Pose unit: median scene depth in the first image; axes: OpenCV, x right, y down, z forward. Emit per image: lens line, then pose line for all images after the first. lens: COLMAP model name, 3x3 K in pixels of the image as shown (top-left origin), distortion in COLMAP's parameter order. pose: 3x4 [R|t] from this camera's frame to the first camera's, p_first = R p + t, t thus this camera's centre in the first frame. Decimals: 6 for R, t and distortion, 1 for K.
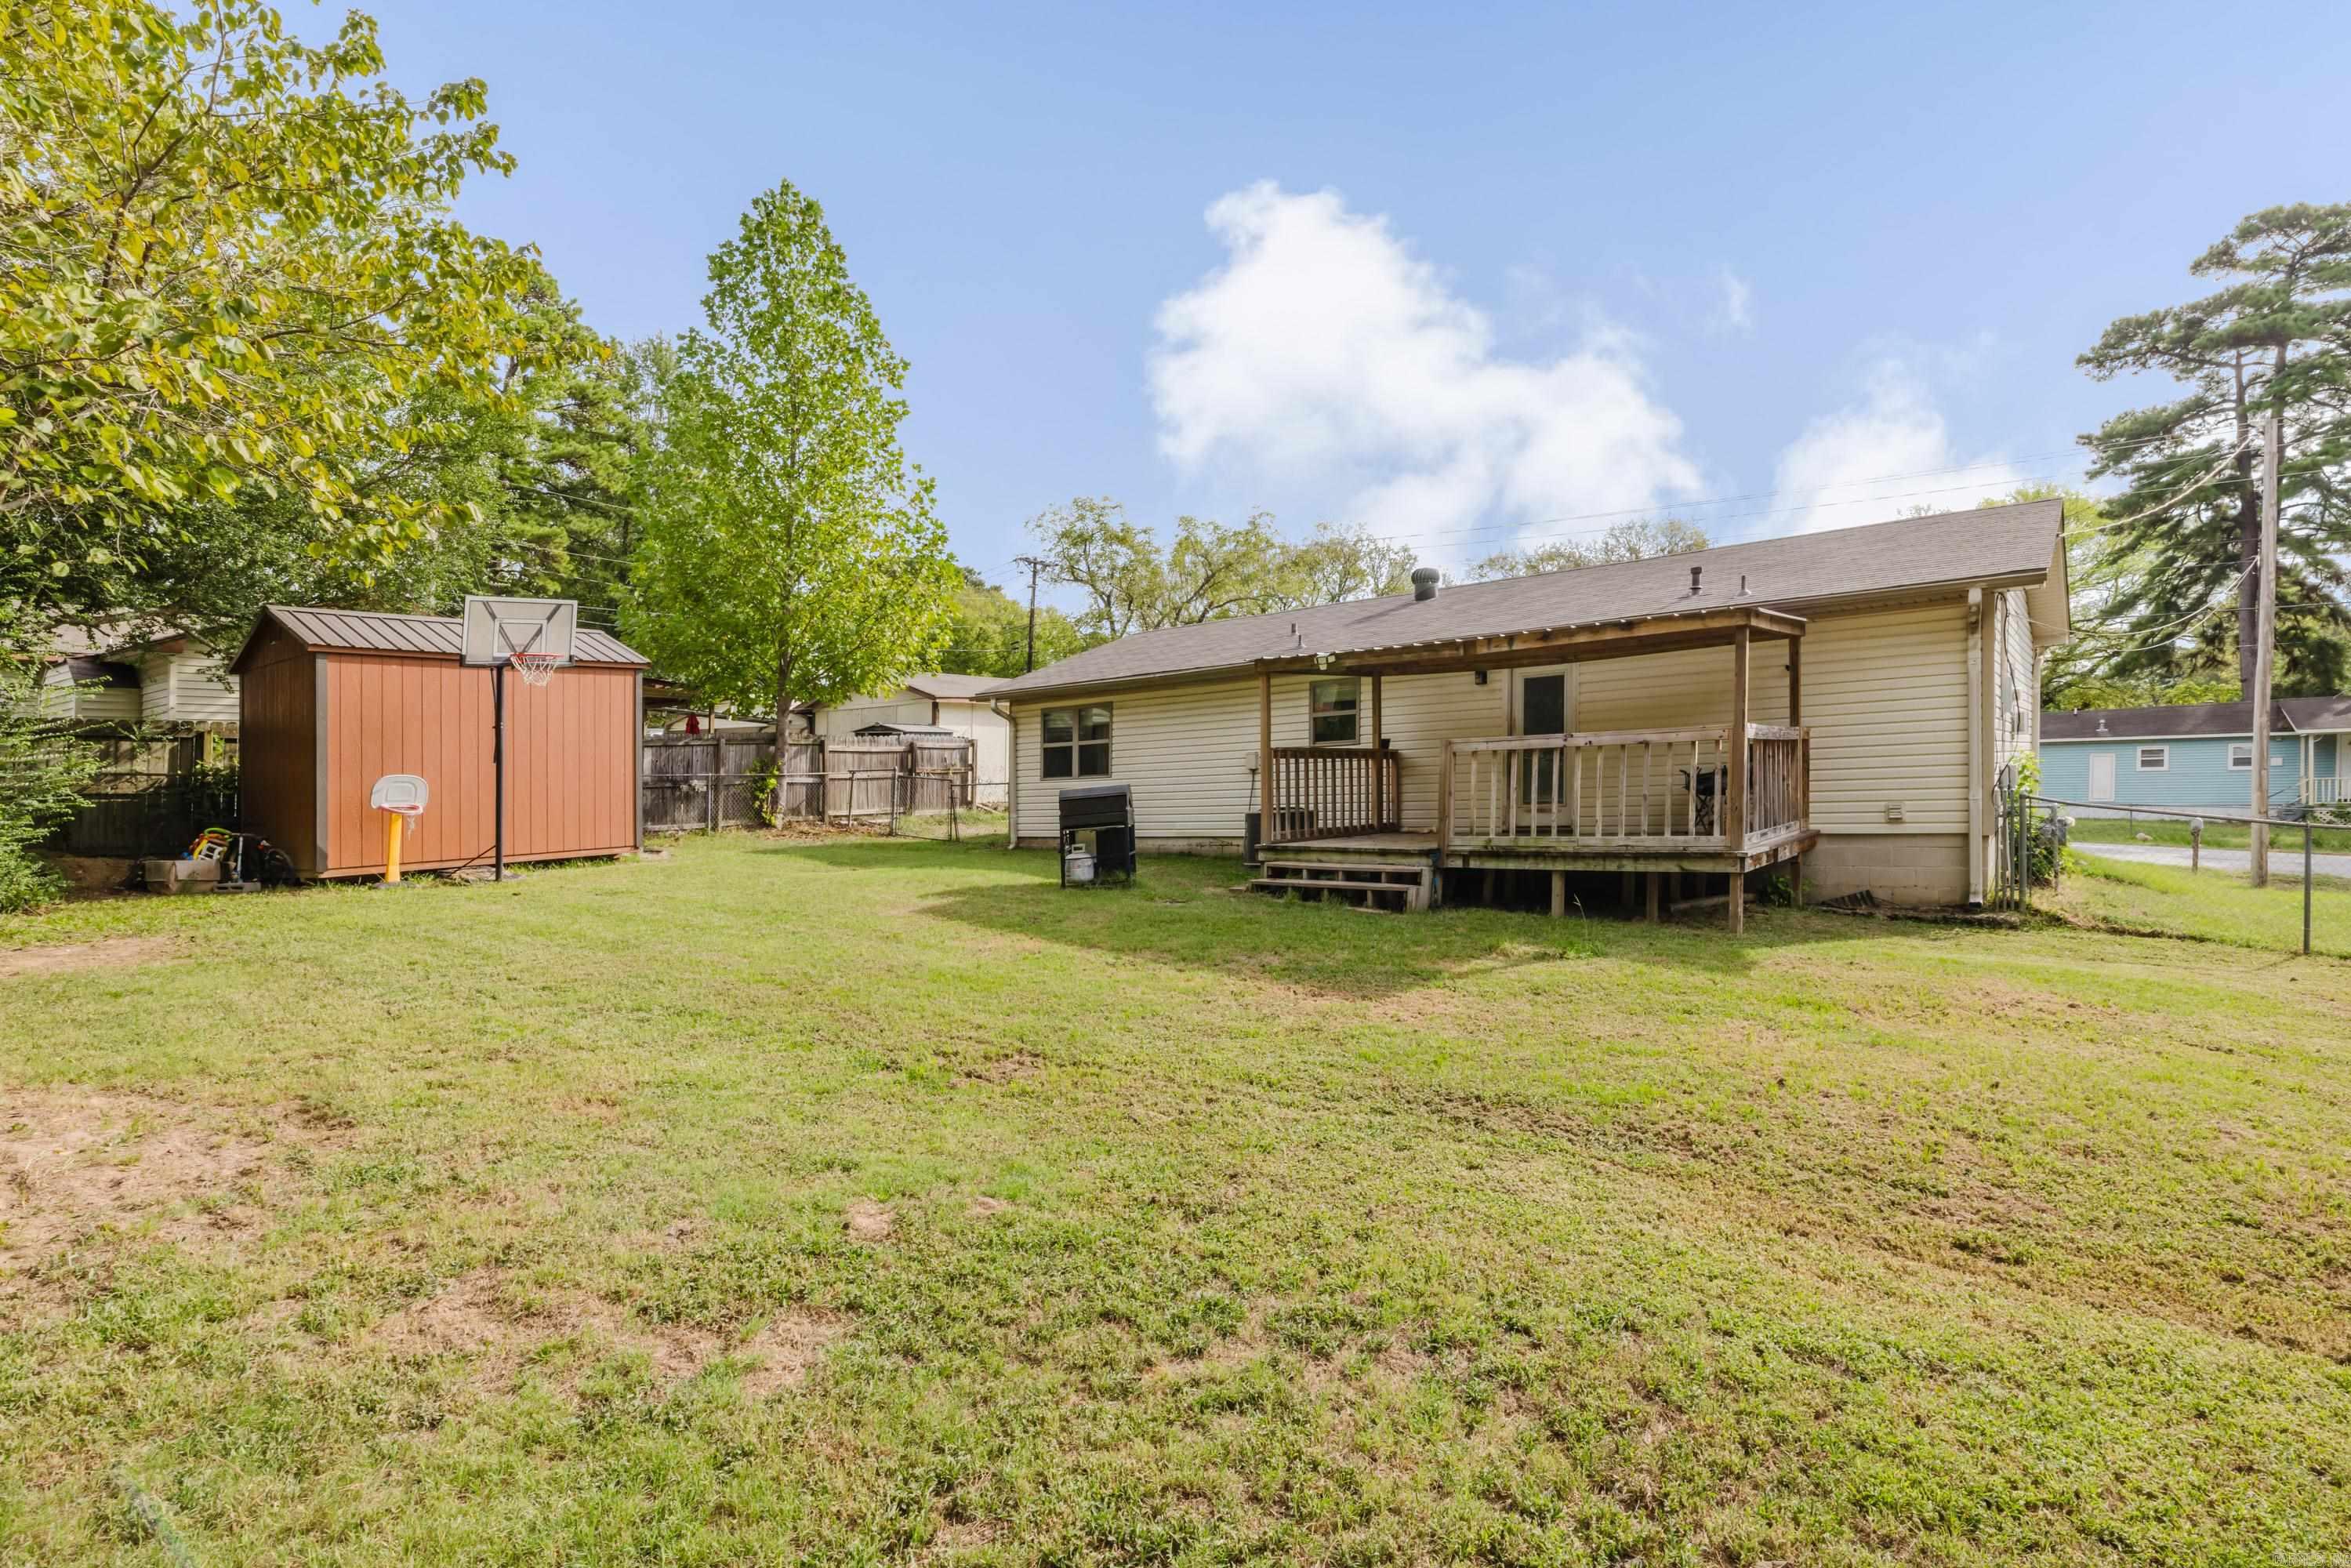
lens RADIAL K [[1159.1, 0, 1168.0], [0, 1159.1, 806.7], [0, 0, 1]] dist [-0.002744, -0.001801]
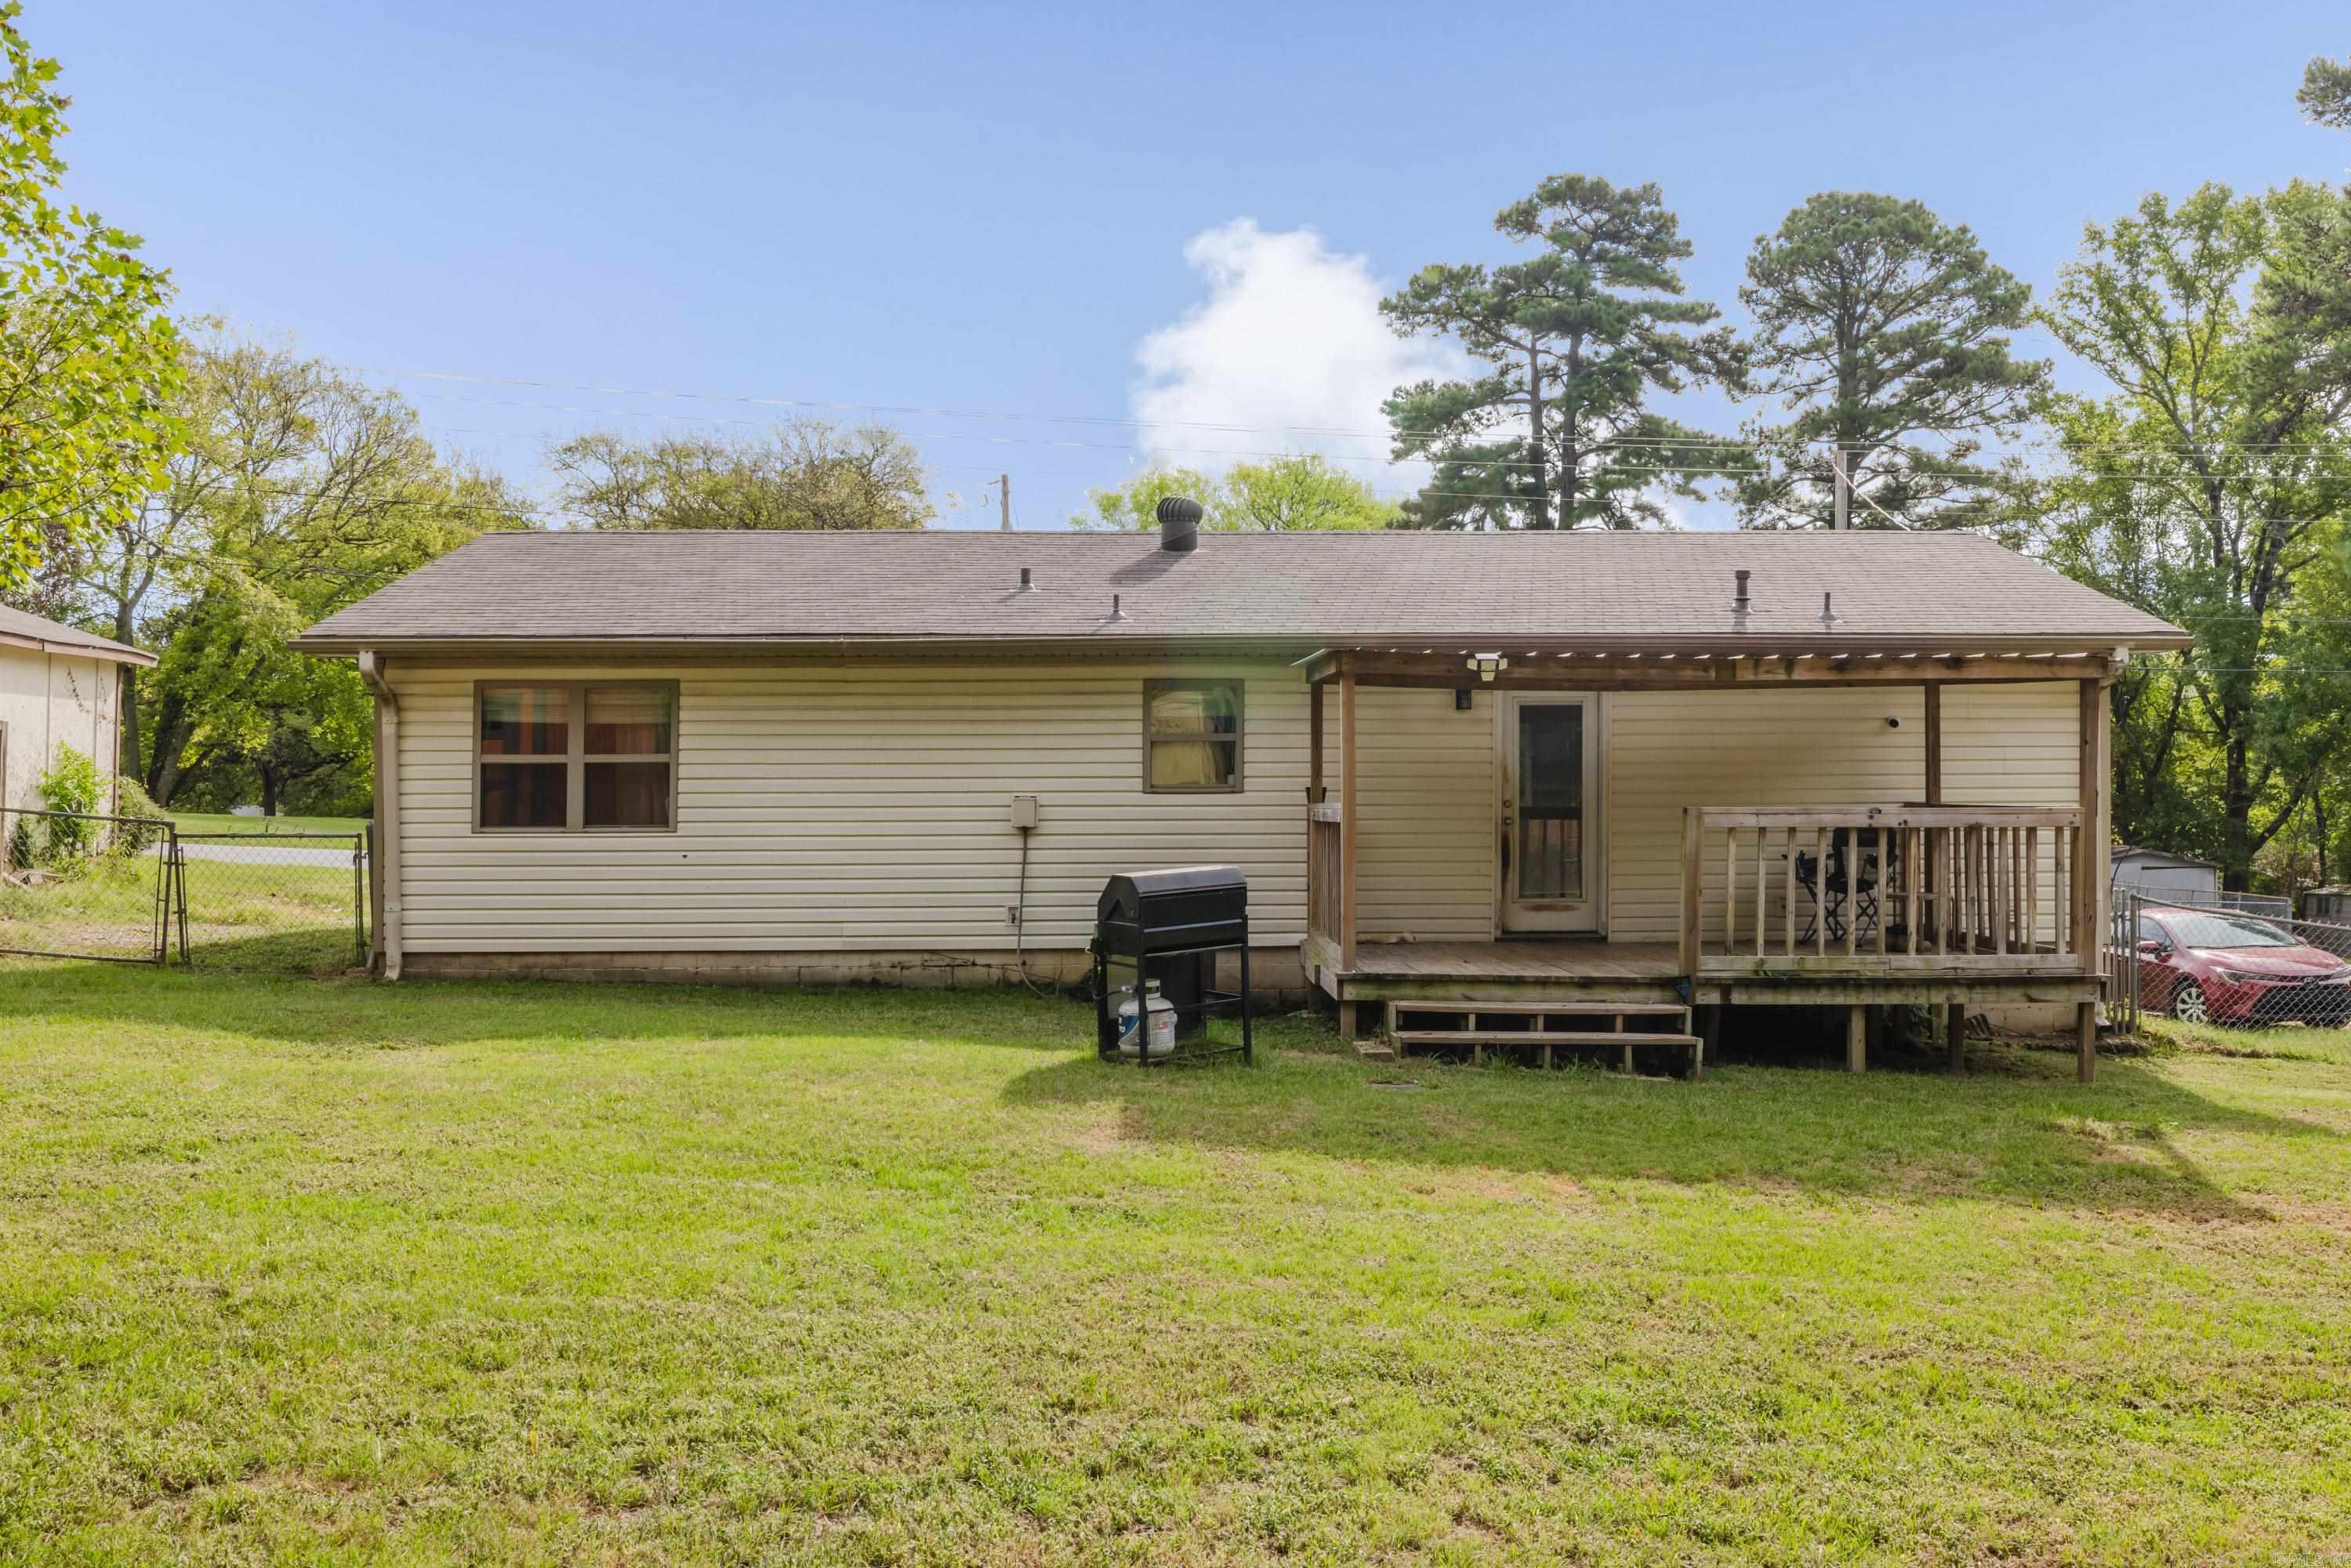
lens RADIAL K [[2014.6, 0, 1175.5], [0, 2014.6, 784.0], [0, 0, 1]] dist [-0.033885, -0.001209]
pose [[0.755417, 0.040720, 0.653978, -0.425368], [-0.014216, 0.998851, -0.045772, -0.008867], [-0.655090, 0.025280, 0.755128, 0.203058]]
